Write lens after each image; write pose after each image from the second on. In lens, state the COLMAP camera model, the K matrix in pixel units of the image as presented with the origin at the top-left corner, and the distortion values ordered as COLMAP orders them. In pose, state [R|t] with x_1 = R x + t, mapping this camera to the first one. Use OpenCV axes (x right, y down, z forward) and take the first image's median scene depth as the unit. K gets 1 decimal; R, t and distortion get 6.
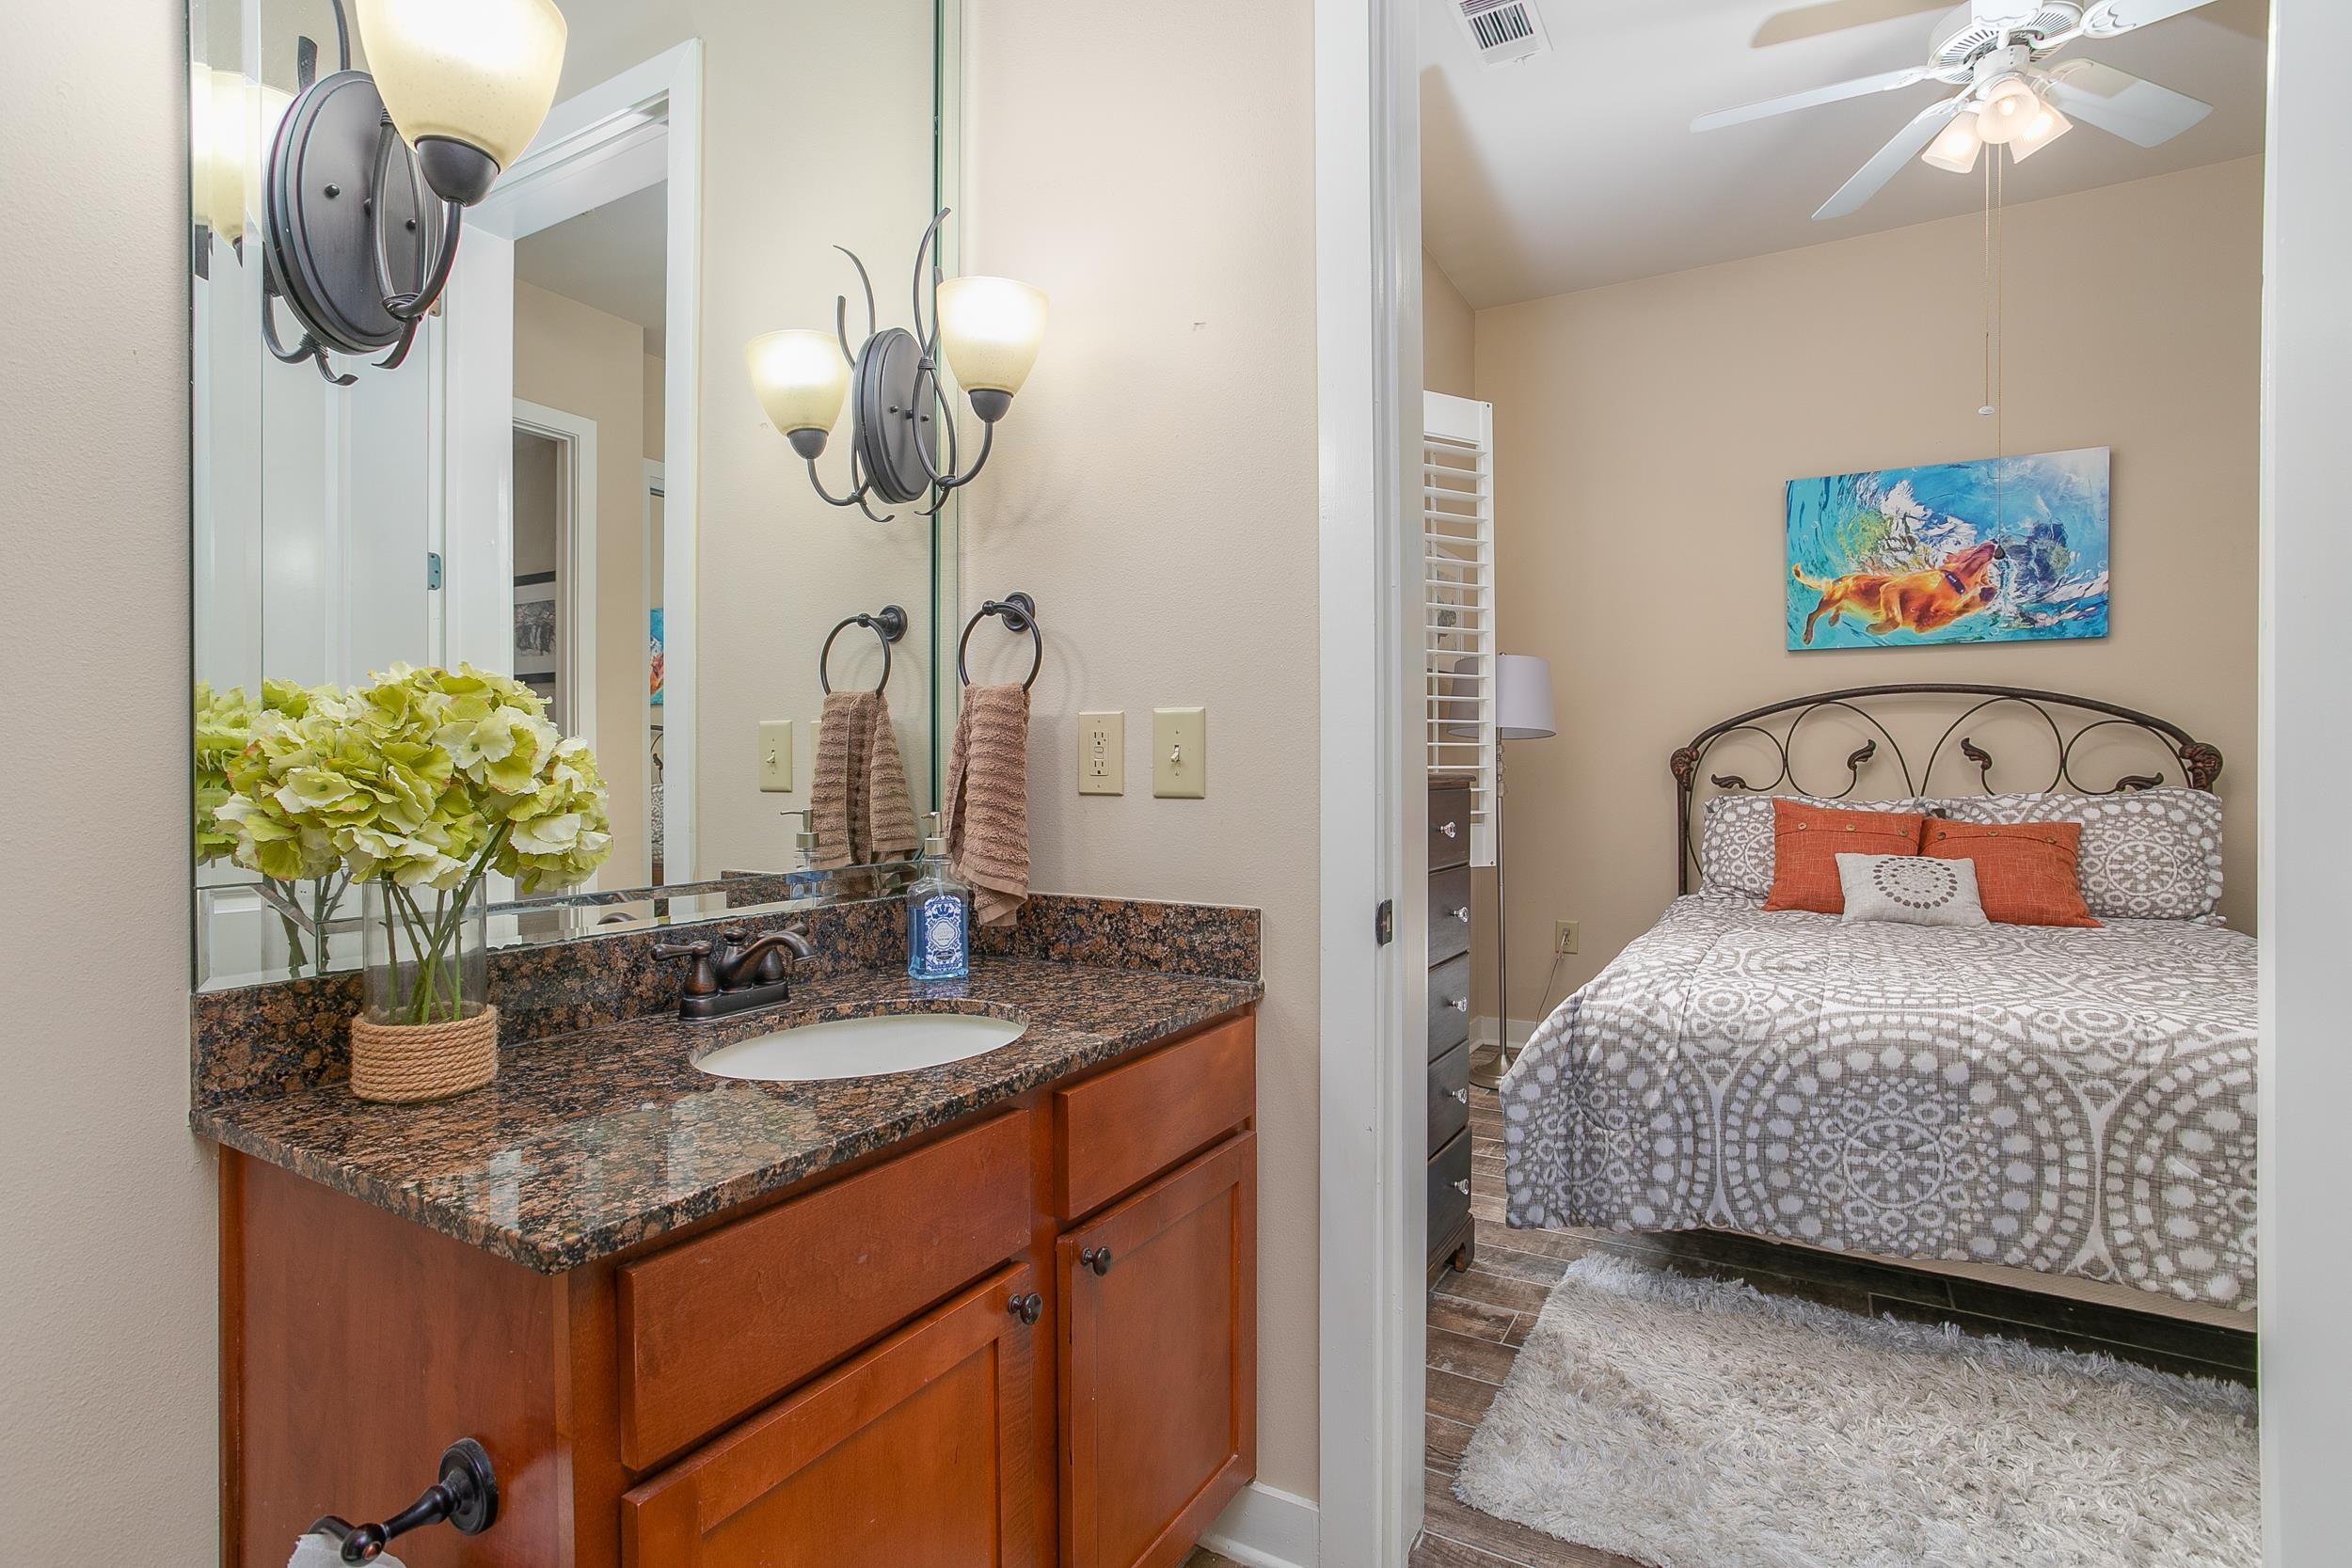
lens RADIAL K [[1128.9, 0, 1150.3], [0, 1128.9, 769.3], [0, 0, 1]] dist [-0.055381, 0.028927]
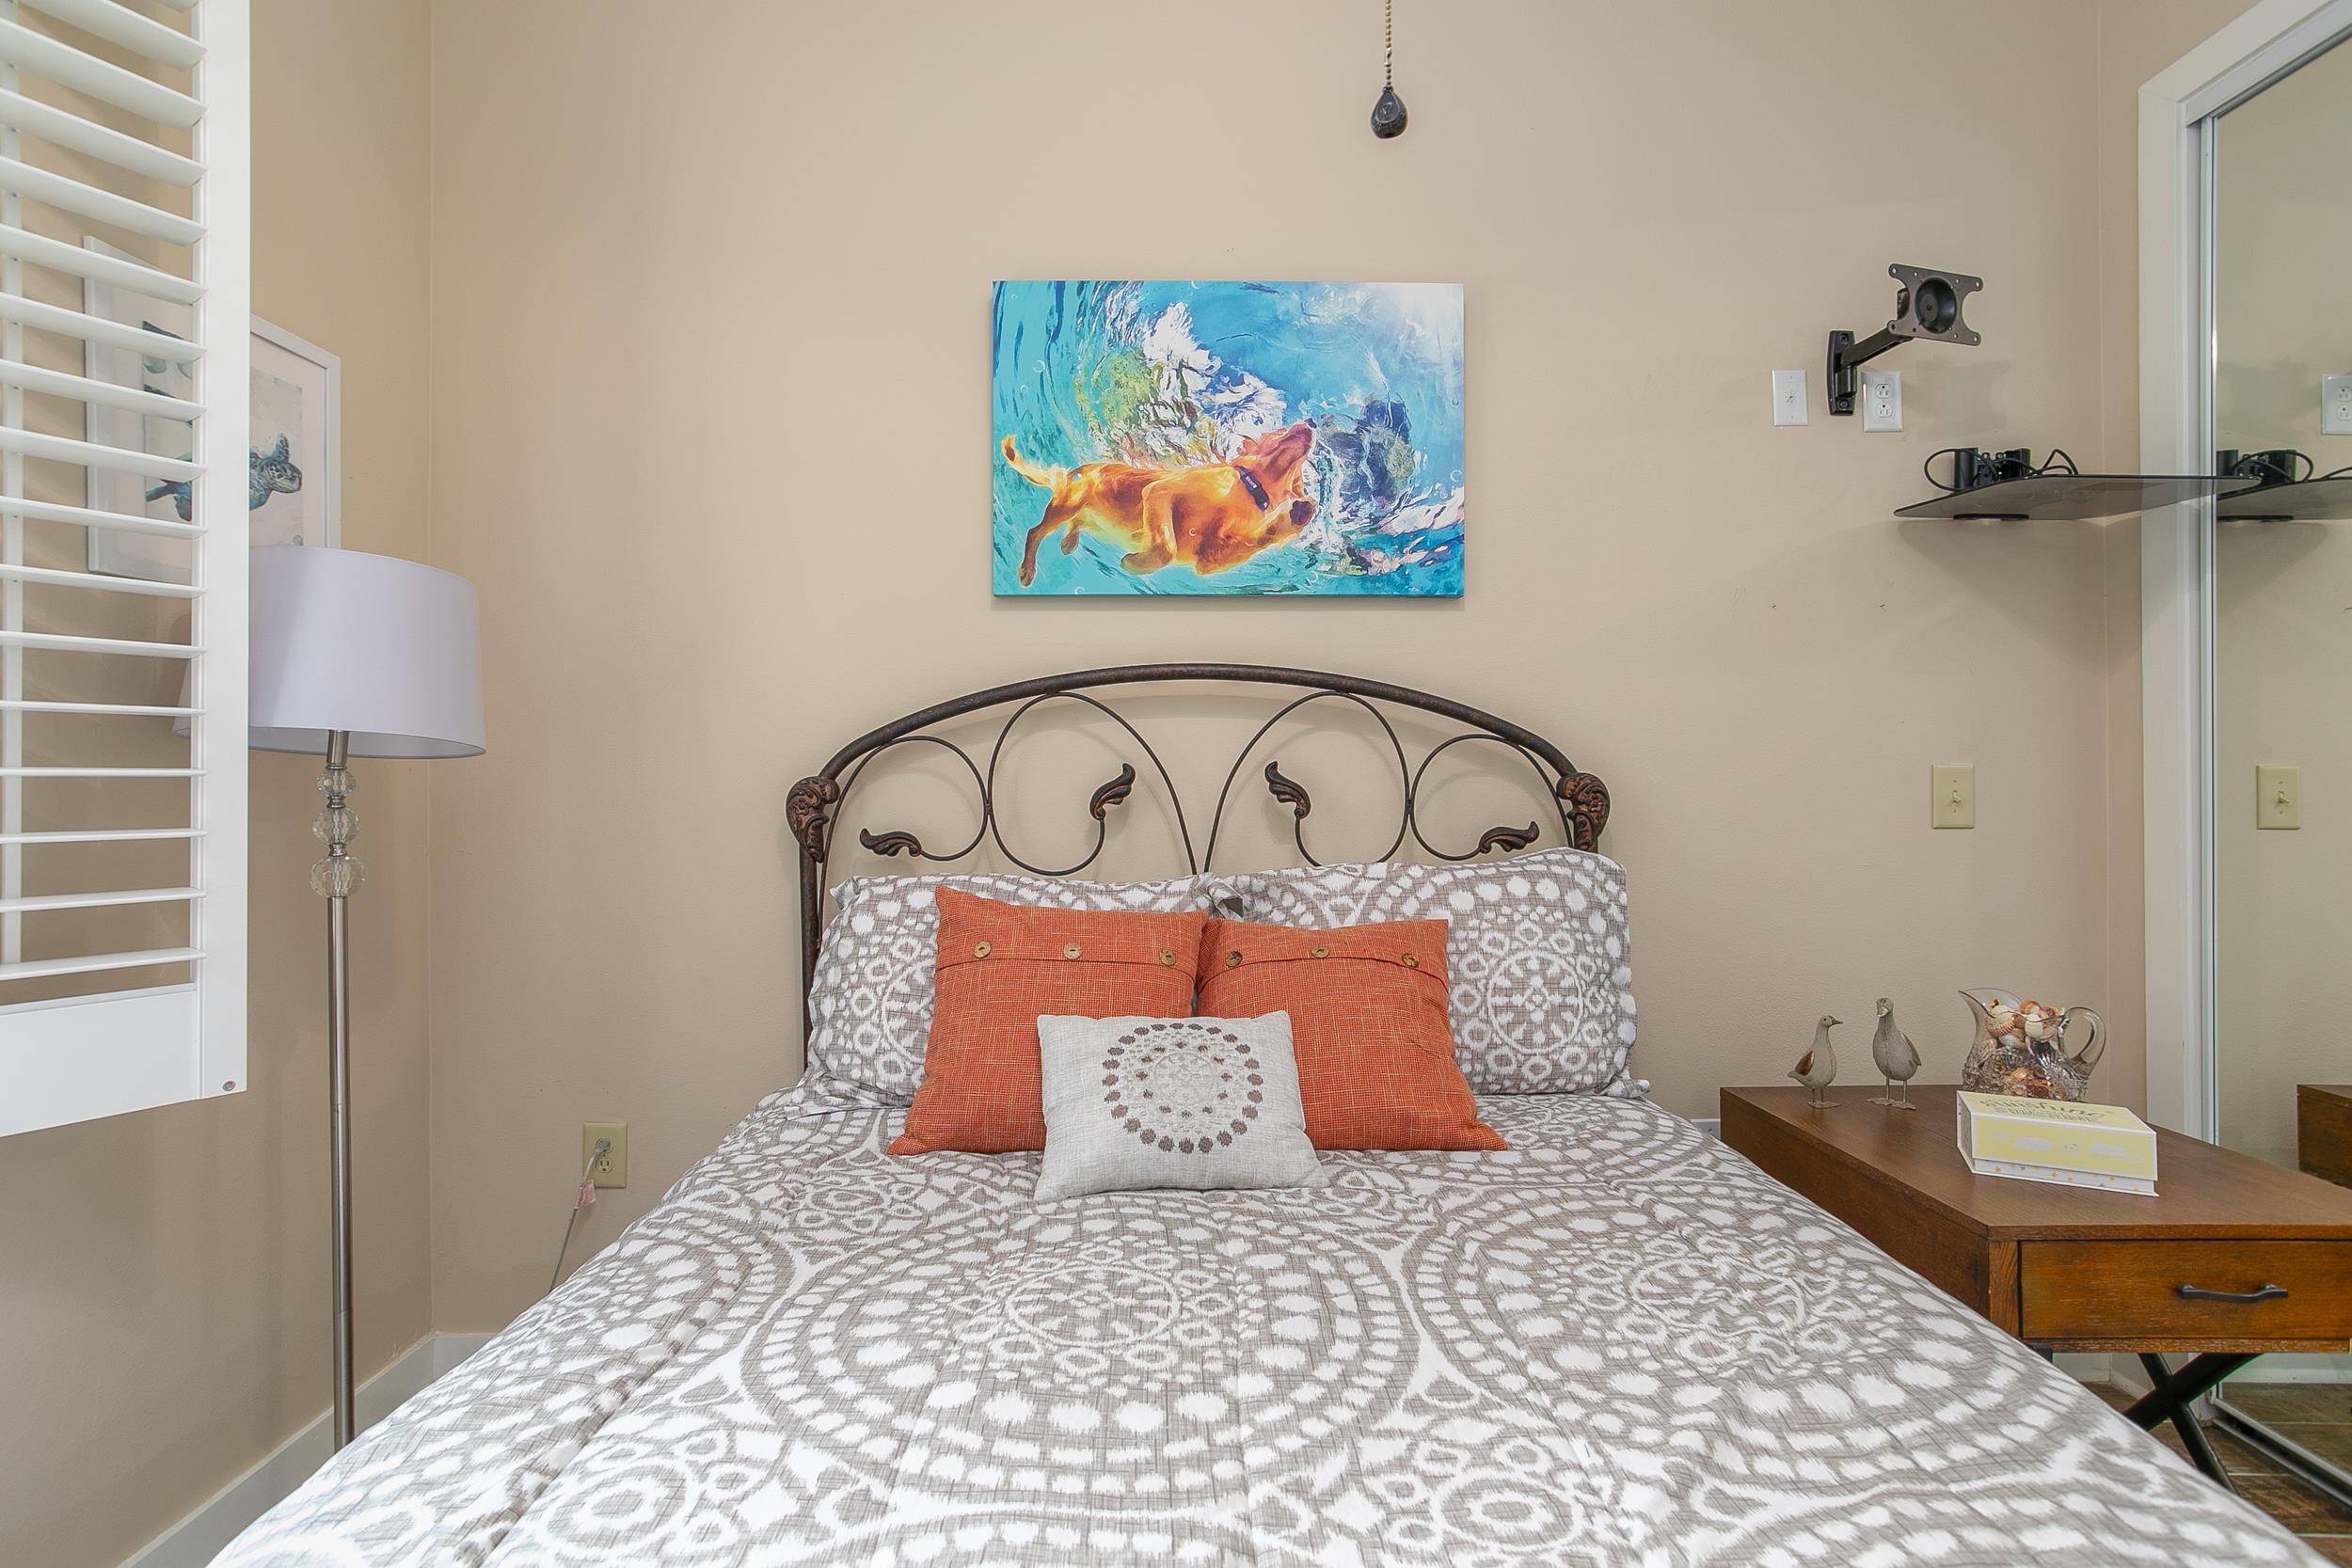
lens RADIAL K [[1133.5, 0, 1160.5], [0, 1133.5, 768.0], [0, 0, 1]] dist [-0.070479, 0.046485]
pose [[0.853785, 0.004454, 0.520607, 0.393306], [0.003822, 0.999883, -0.014822, -0.017025], [-0.520612, 0.014644, 0.853668, 0.542316]]
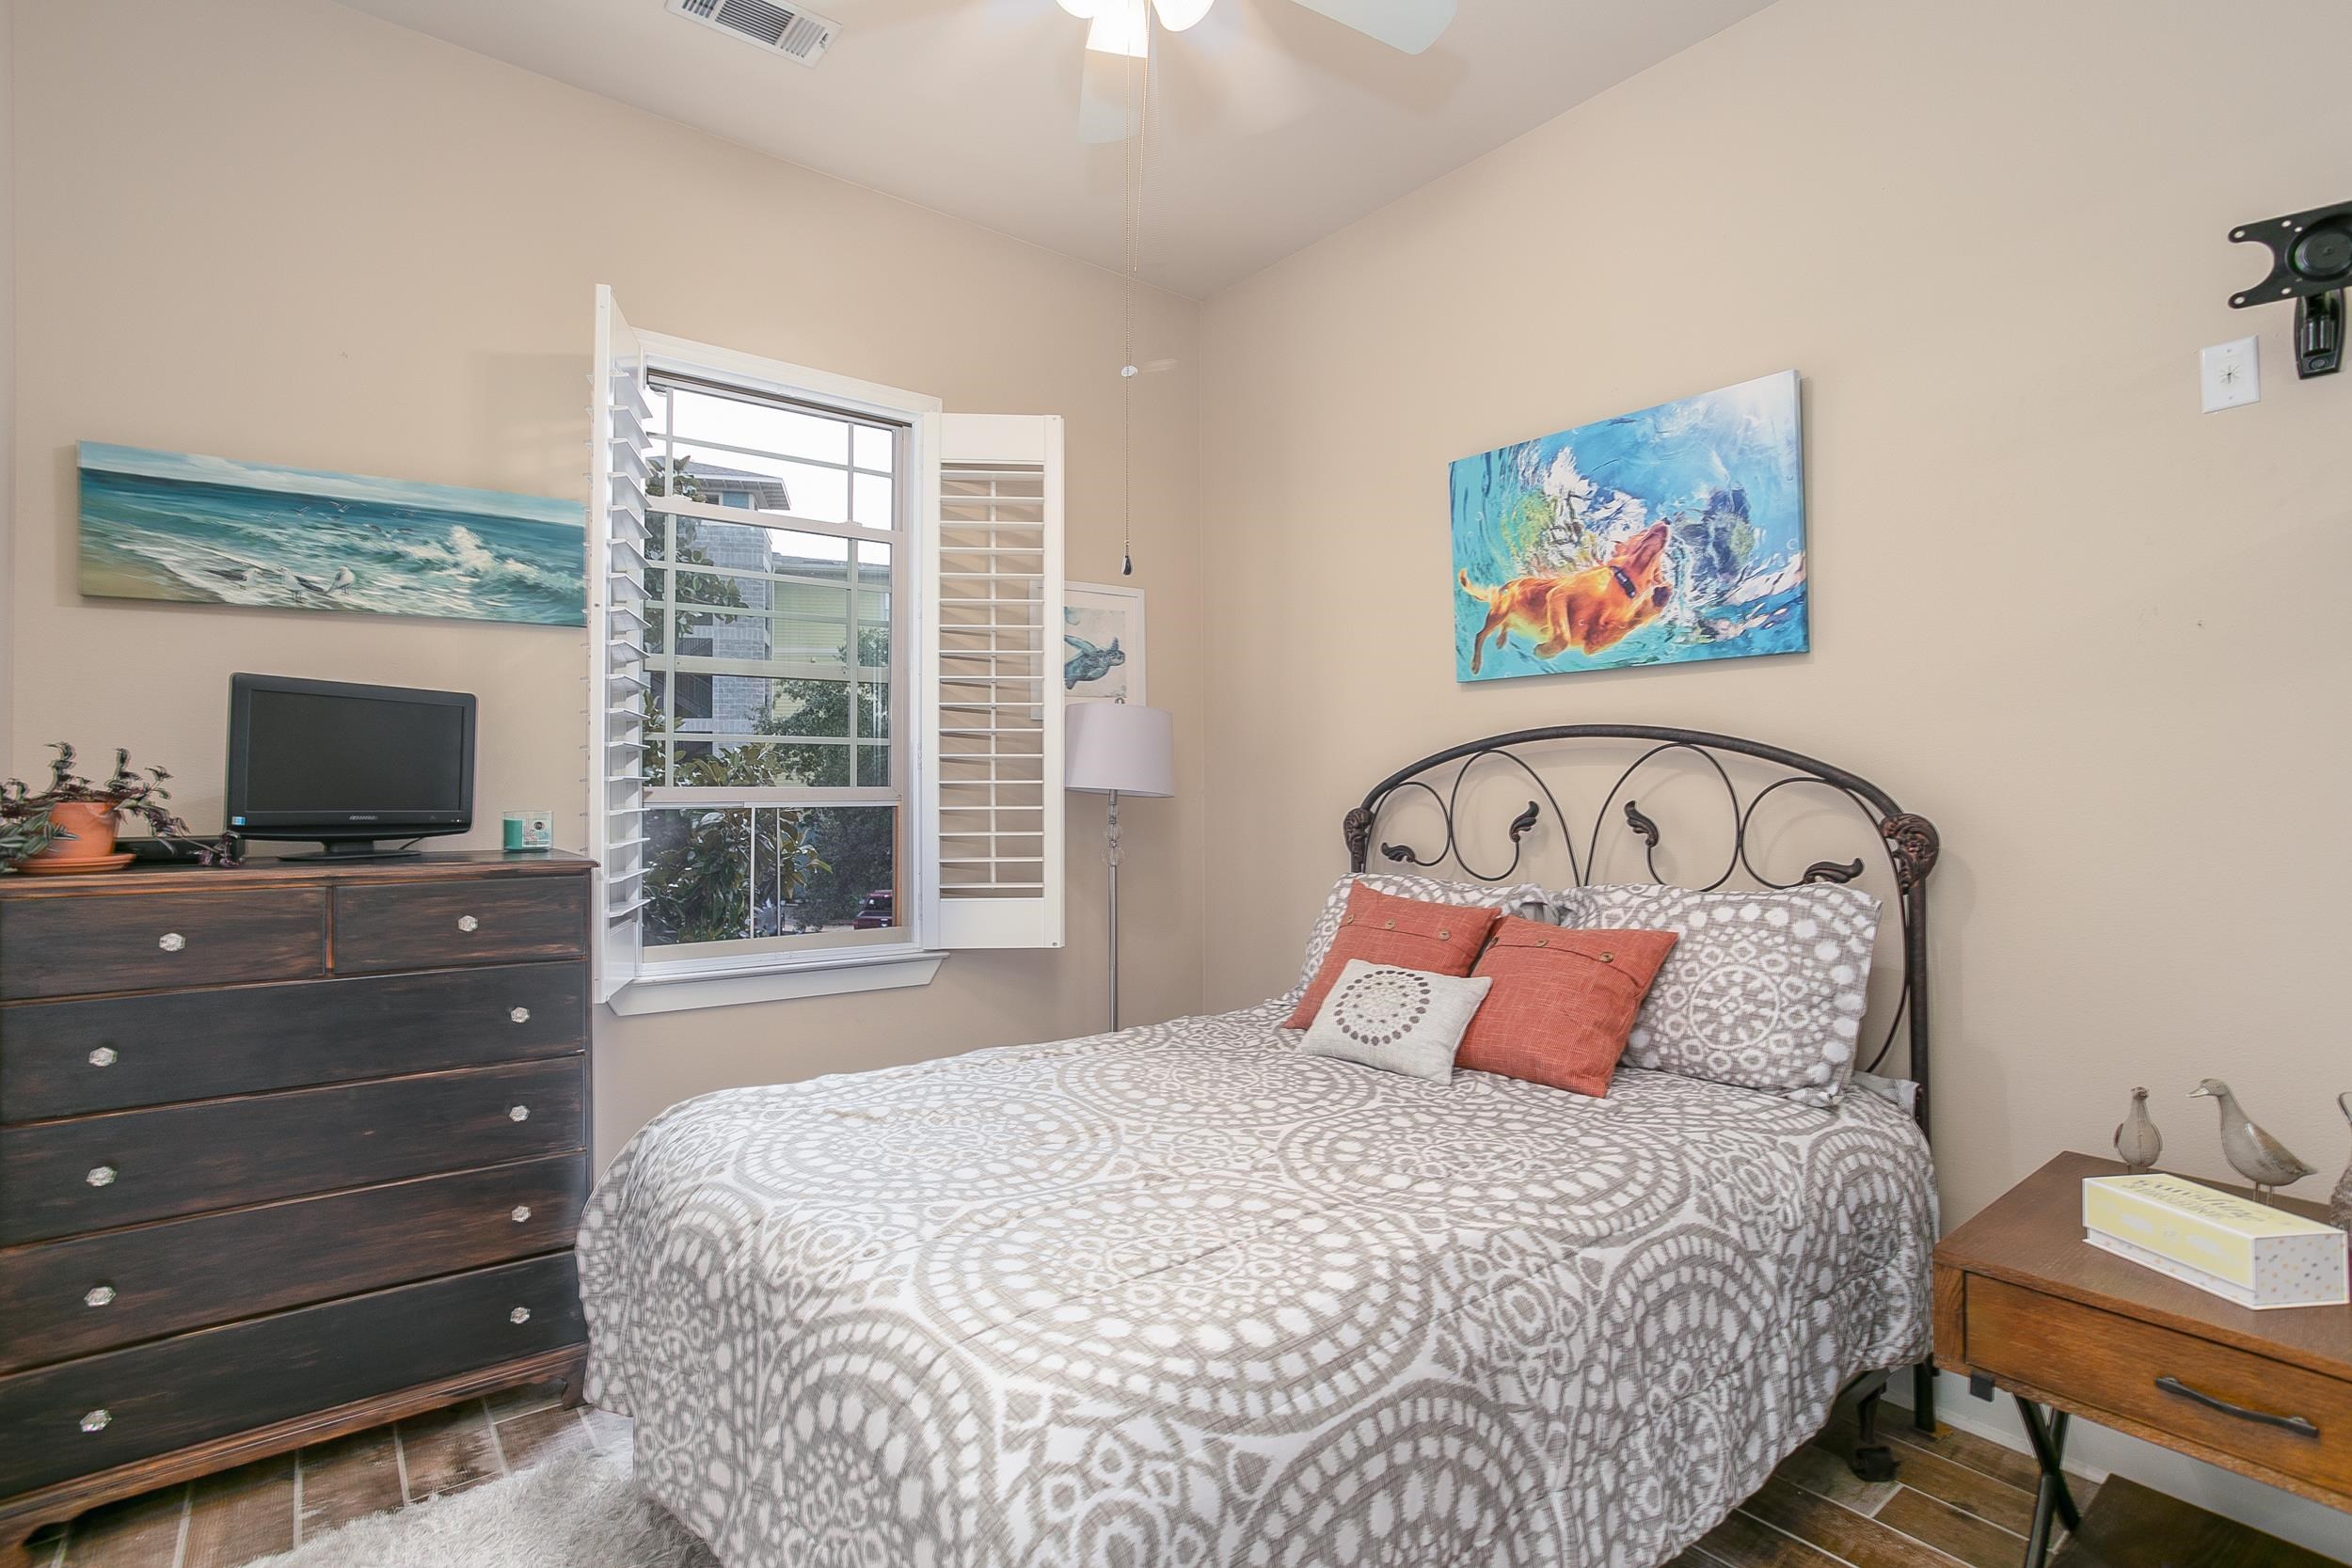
lens RADIAL K [[1136.7, 0, 1170.2], [0, 1136.7, 773.3], [0, 0, 1]] dist [-0.055015, 0.031521]
pose [[0.934954, -0.007228, -0.354696, 0.727728], [0.001138, 0.999848, -0.017375, -0.034160], [0.354768, 0.015841, 0.934820, 0.221374]]
